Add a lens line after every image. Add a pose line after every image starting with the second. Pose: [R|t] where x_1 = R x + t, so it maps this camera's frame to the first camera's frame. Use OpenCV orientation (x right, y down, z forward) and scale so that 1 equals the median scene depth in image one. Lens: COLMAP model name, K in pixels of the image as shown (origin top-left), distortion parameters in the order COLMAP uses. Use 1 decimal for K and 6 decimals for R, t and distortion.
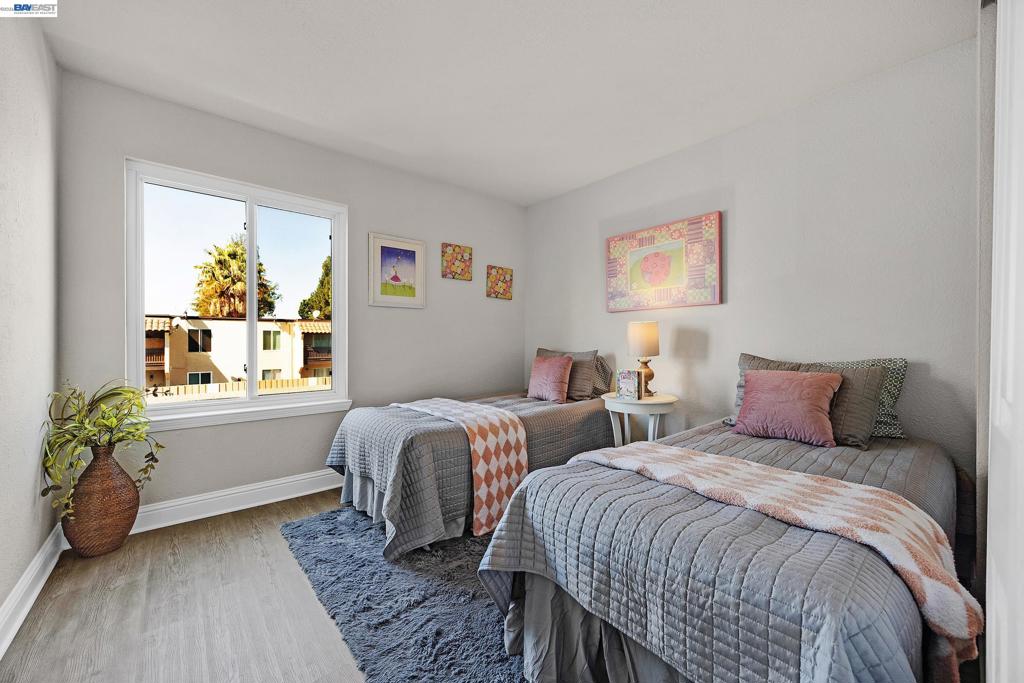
lens RADIAL K [[393.0, 0, 512.0], [0, 393.0, 341.5], [0, 0, 1]] dist [-0.000686, 0.000106]
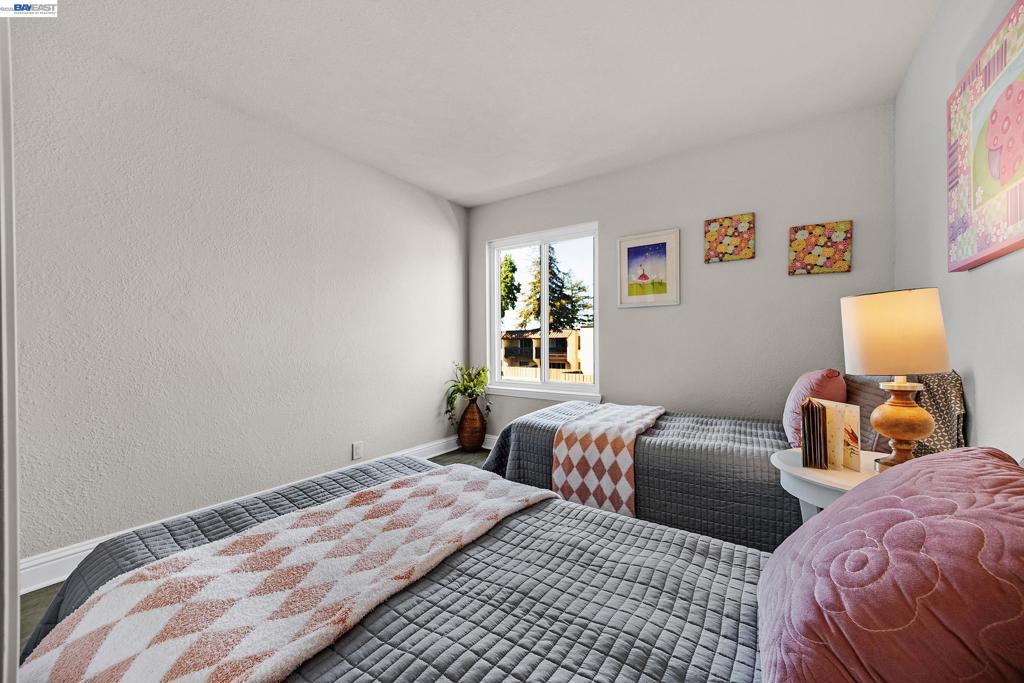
lens RADIAL K [[393.0, 0, 512.0], [0, 393.0, 341.5], [0, 0, 1]] dist [-0.000686, 0.000106]
pose [[0.246633, -0.004616, -0.969098, 0.554862], [-0.002379, 0.999983, -0.005369, 0.003836], [0.969106, 0.003629, 0.246618, 0.449190]]
